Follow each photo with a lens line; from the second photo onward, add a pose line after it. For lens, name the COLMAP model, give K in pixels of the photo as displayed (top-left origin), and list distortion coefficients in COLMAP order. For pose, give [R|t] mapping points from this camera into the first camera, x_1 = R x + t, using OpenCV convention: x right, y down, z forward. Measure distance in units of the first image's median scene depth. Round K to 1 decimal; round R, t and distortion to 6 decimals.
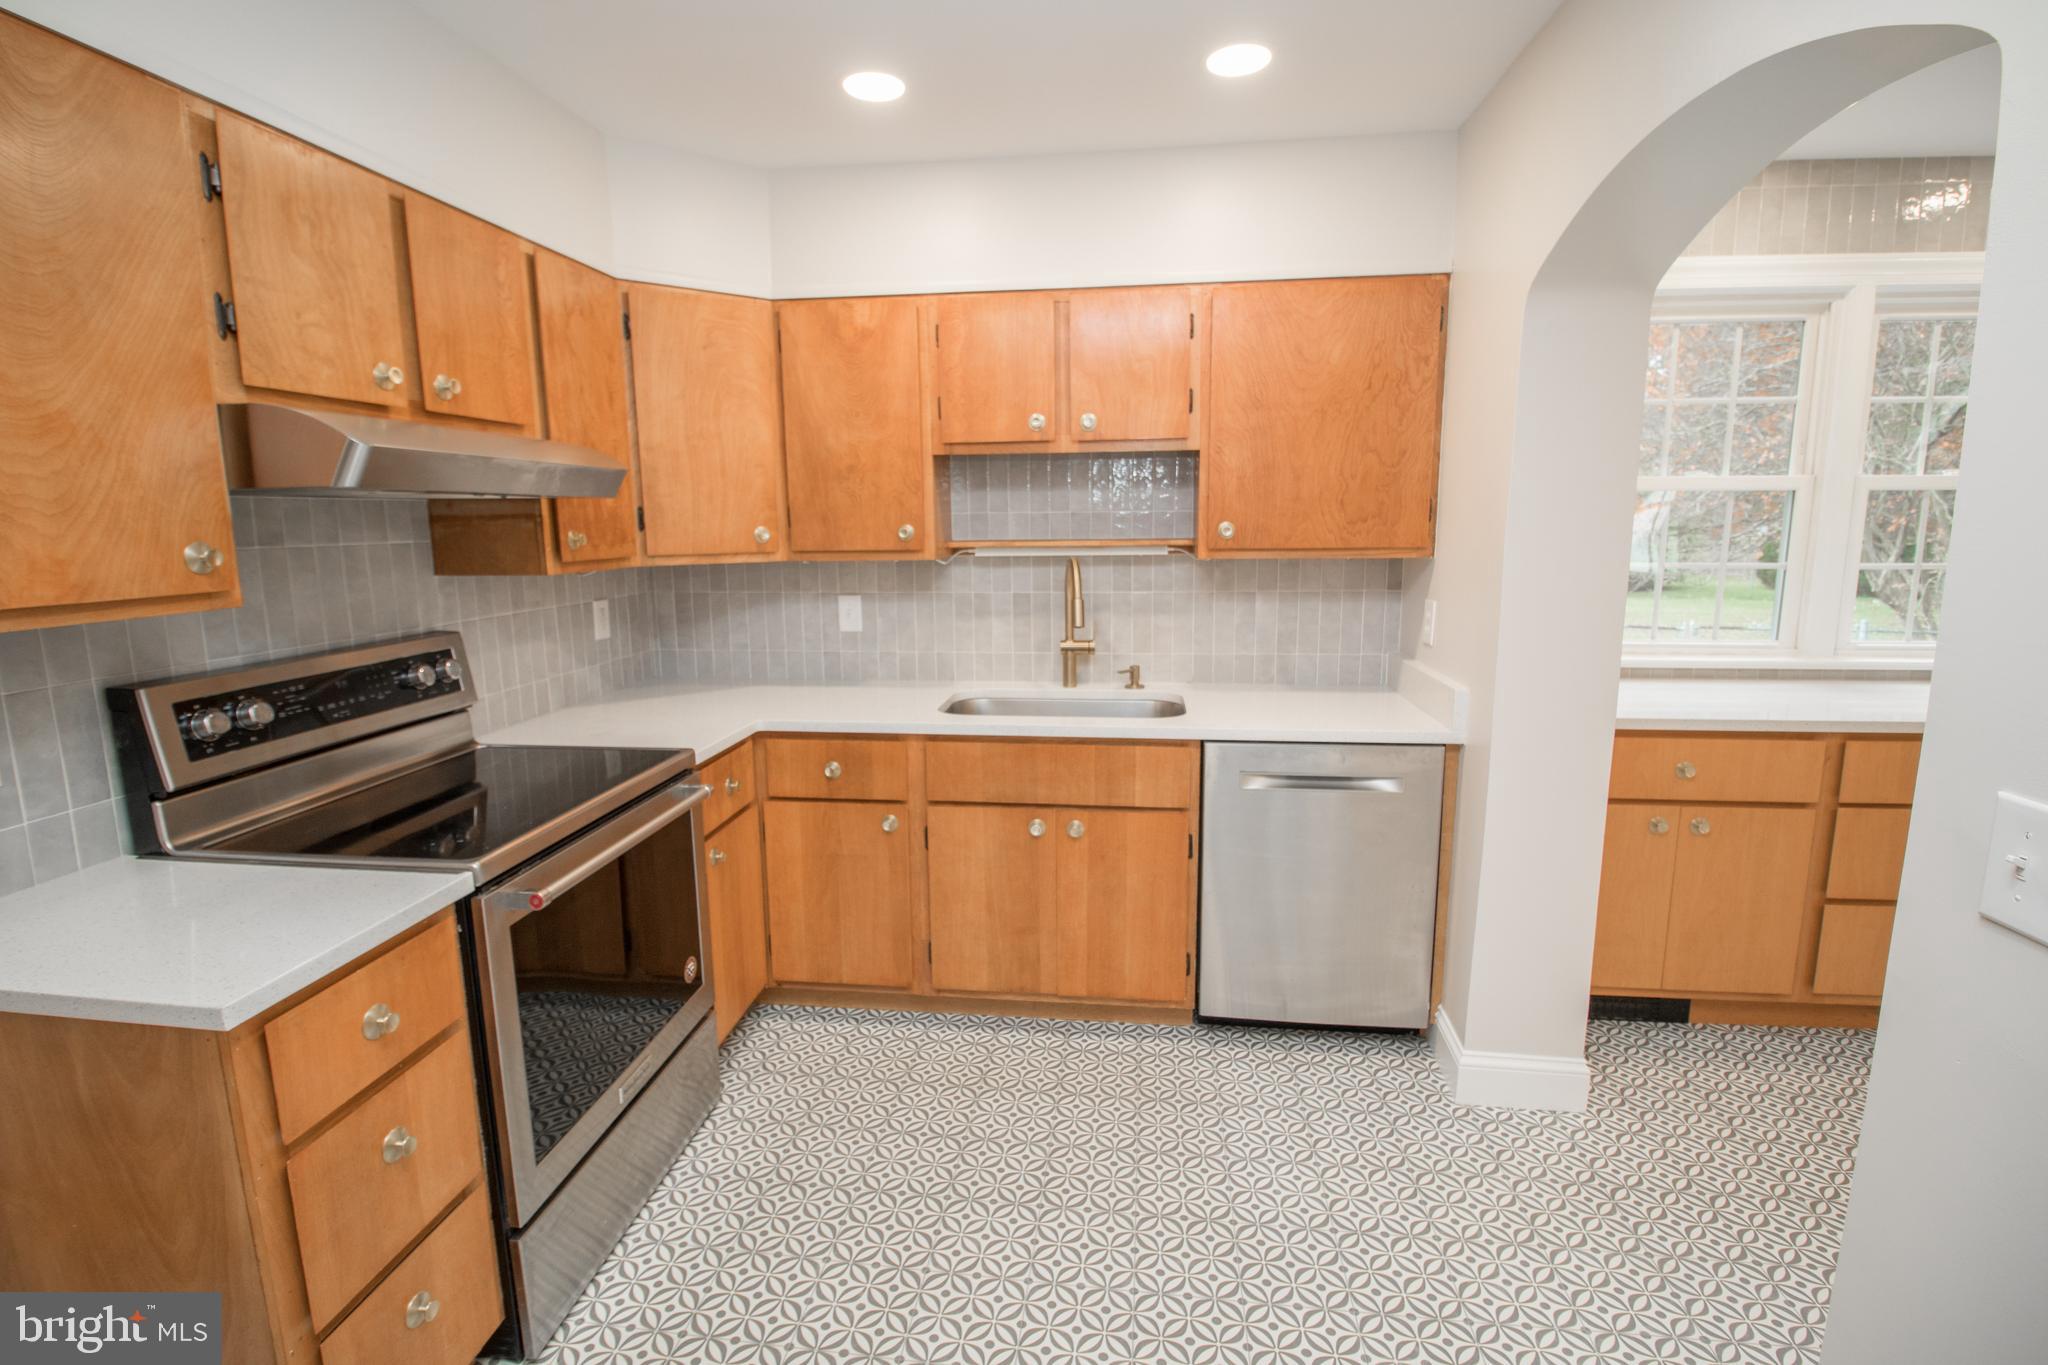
lens RADIAL K [[922.8, 0, 1017.6], [0, 922.8, 652.8], [0, 0, 1]] dist [0.000511, -0.011618]
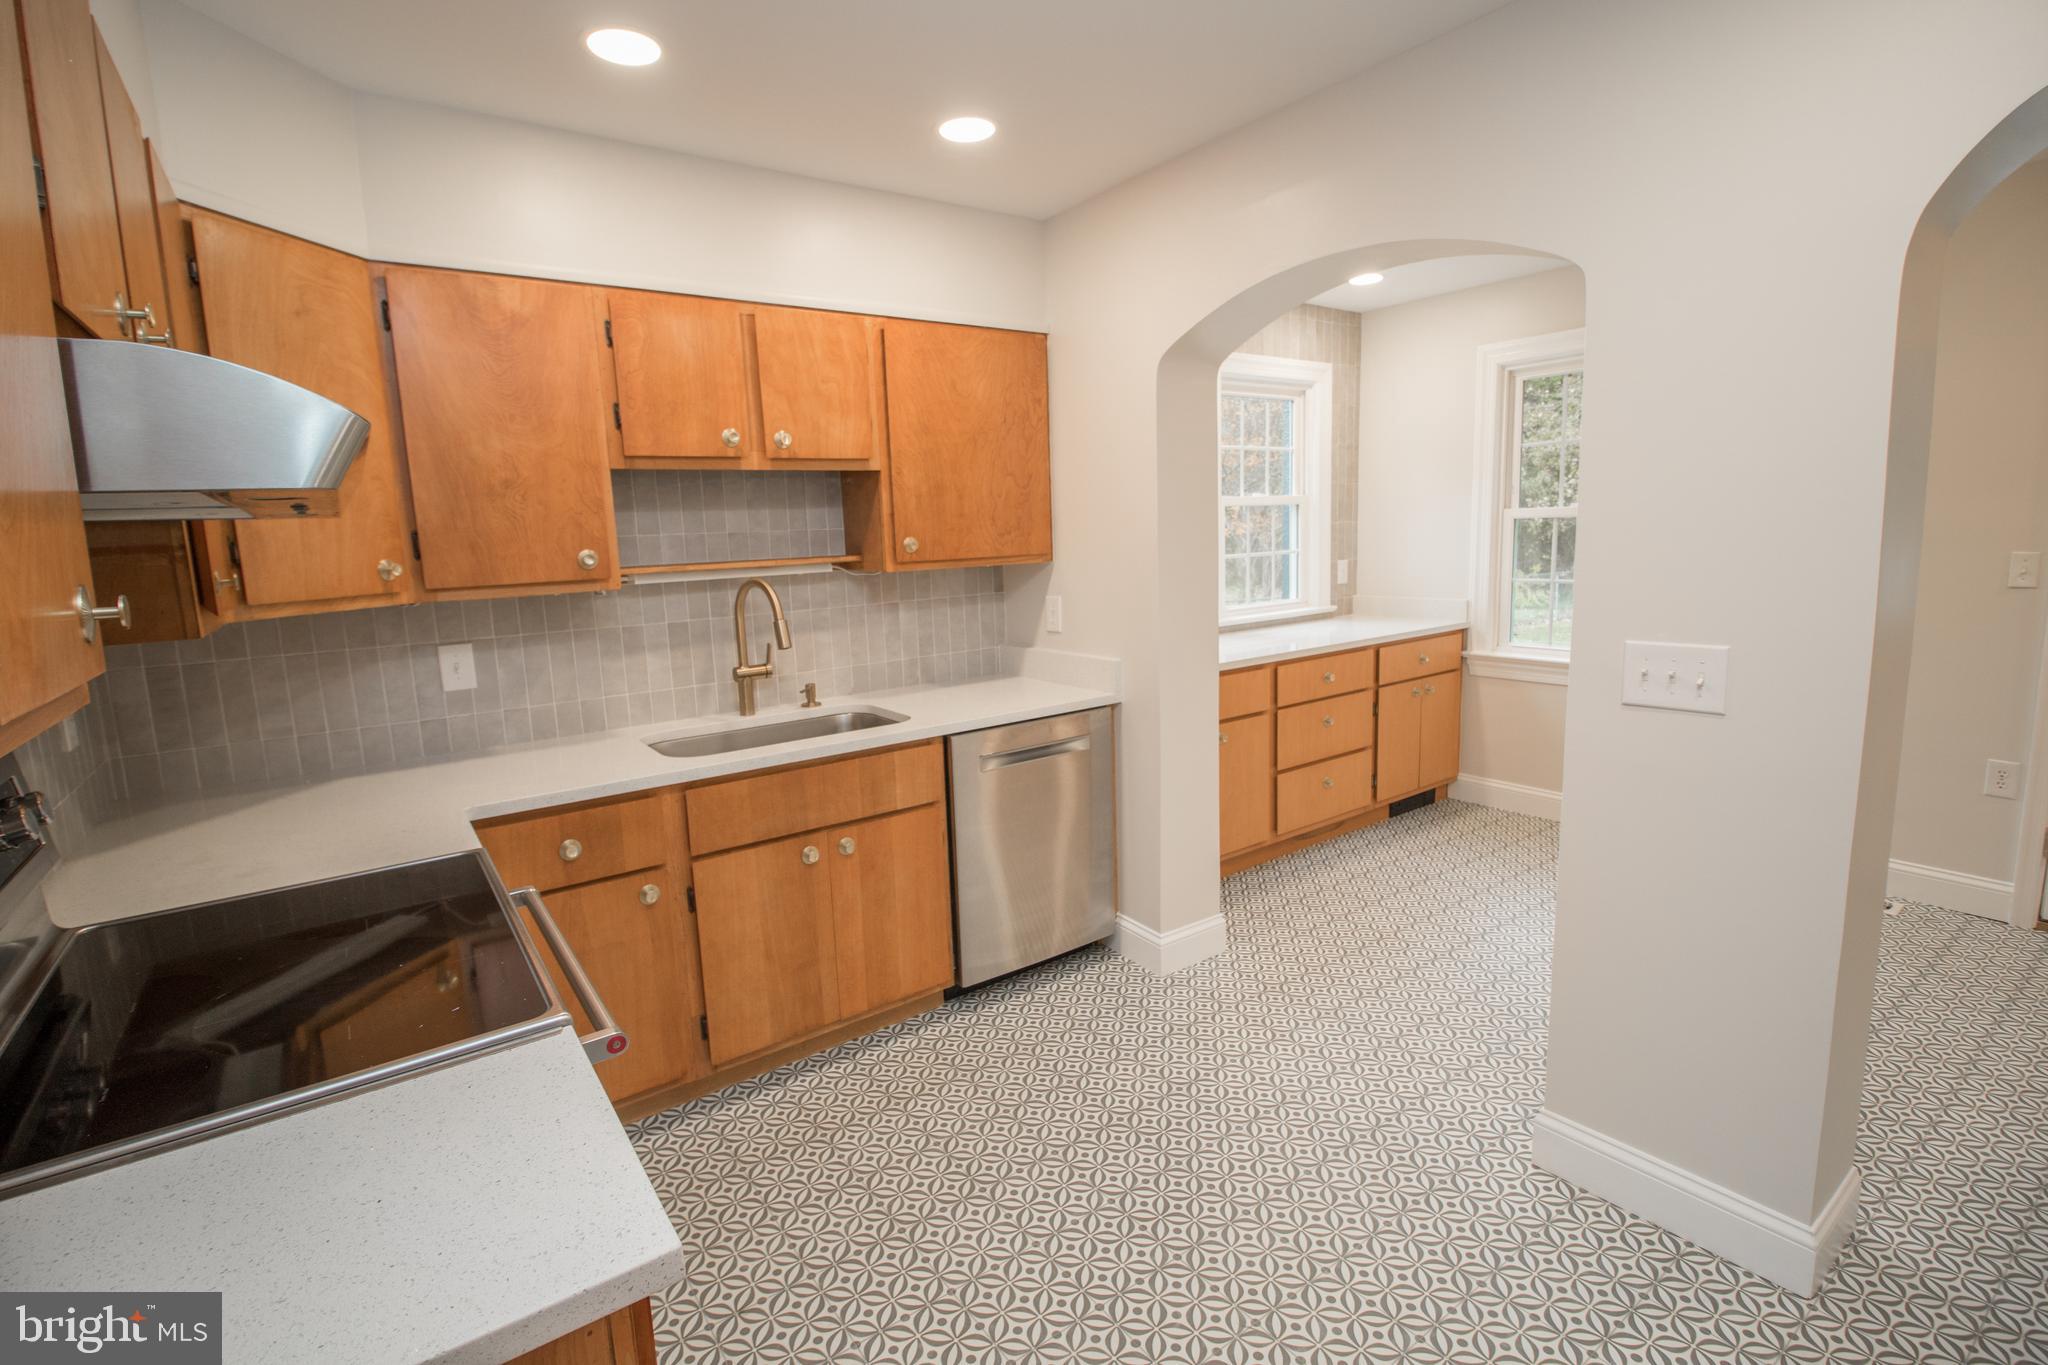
lens RADIAL K [[922.8, 0, 1017.6], [0, 922.8, 652.8], [0, 0, 1]] dist [0.000511, -0.011618]
pose [[0.741232, -0.107319, 0.662614, -0.418877], [0.127277, 0.991699, 0.018240, -0.010254], [-0.659072, 0.070816, 0.748739, 0.112483]]
